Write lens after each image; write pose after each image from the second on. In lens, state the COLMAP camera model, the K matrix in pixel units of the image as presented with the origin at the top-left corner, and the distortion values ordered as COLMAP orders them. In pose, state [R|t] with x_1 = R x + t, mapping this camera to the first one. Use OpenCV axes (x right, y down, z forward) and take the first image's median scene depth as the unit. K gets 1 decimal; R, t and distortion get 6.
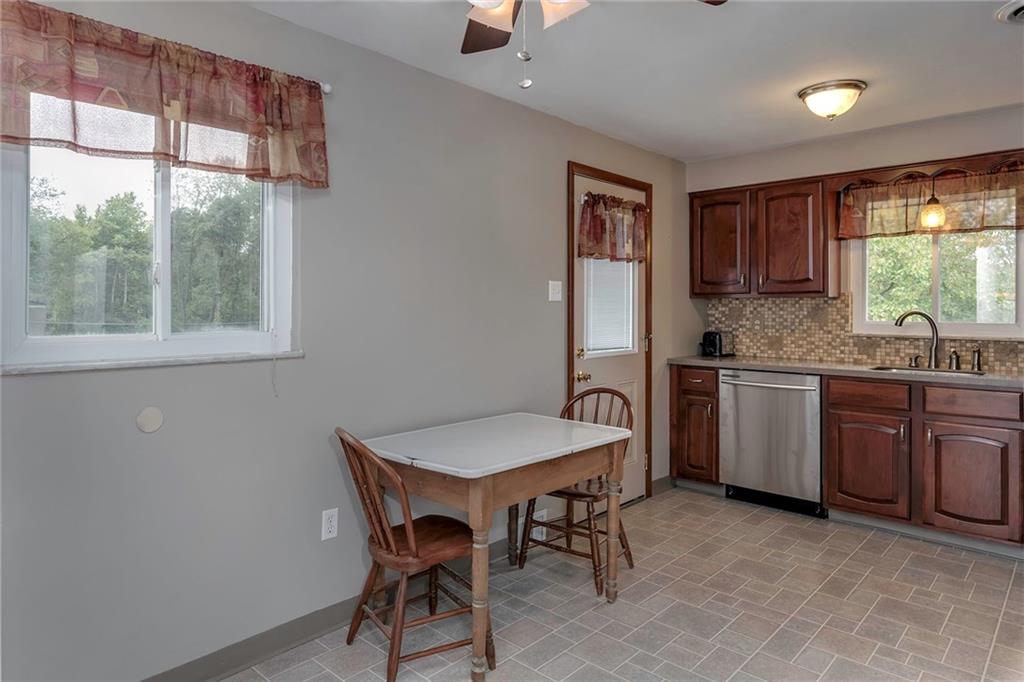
lens RADIAL K [[652.0, 0, 506.6], [0, 652.0, 300.3], [0, 0, 1]] dist [0.004243, -0.005684]
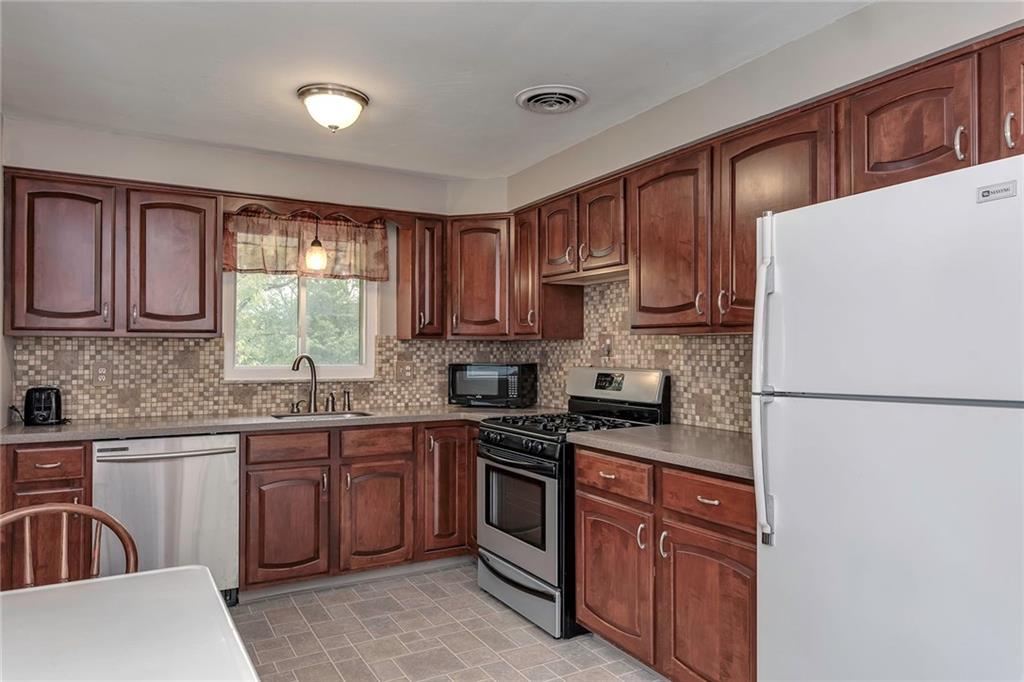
lens RADIAL K [[652.0, 0, 543.2], [0, 652.0, 343.8], [0, 0, 1]] dist [0.004243, -0.005684]
pose [[0.303739, 0.010362, 0.952699, -0.185337], [-0.010536, 0.999916, -0.007516, 0.004495], [-0.952697, -0.007755, 0.303823, 0.373534]]
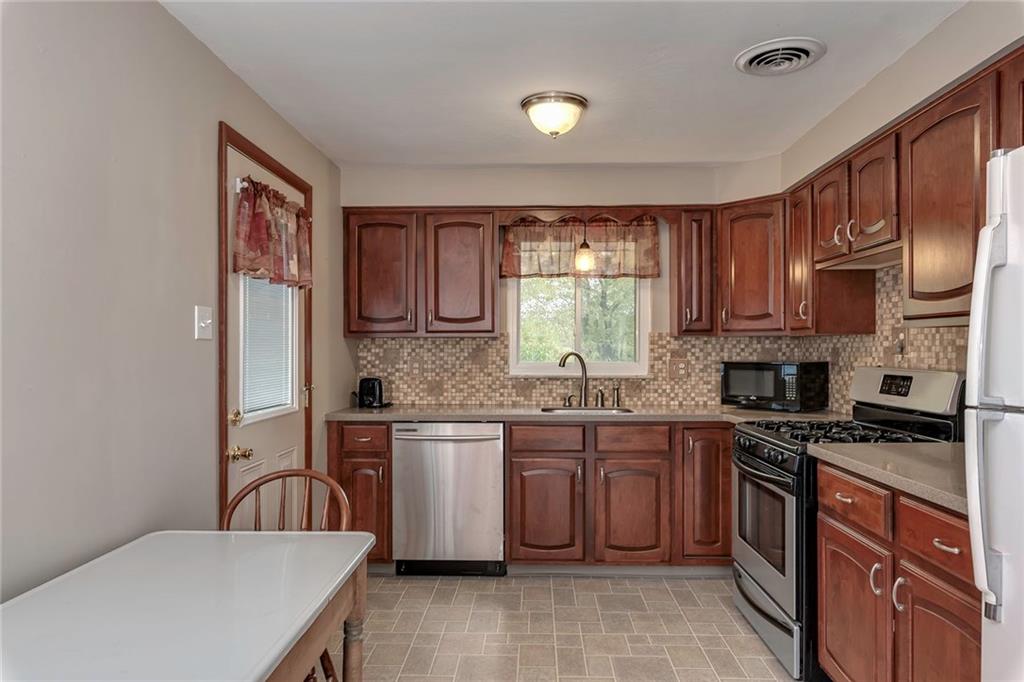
lens RADIAL K [[652.0, 0, 544.7], [0, 652.0, 348.4], [0, 0, 1]] dist [0.004243, -0.005684]
pose [[0.748832, -0.001929, 0.662757, -0.082062], [-0.004534, 0.999957, 0.008033, 0.003340], [-0.662744, -0.009020, 0.748792, 0.267212]]
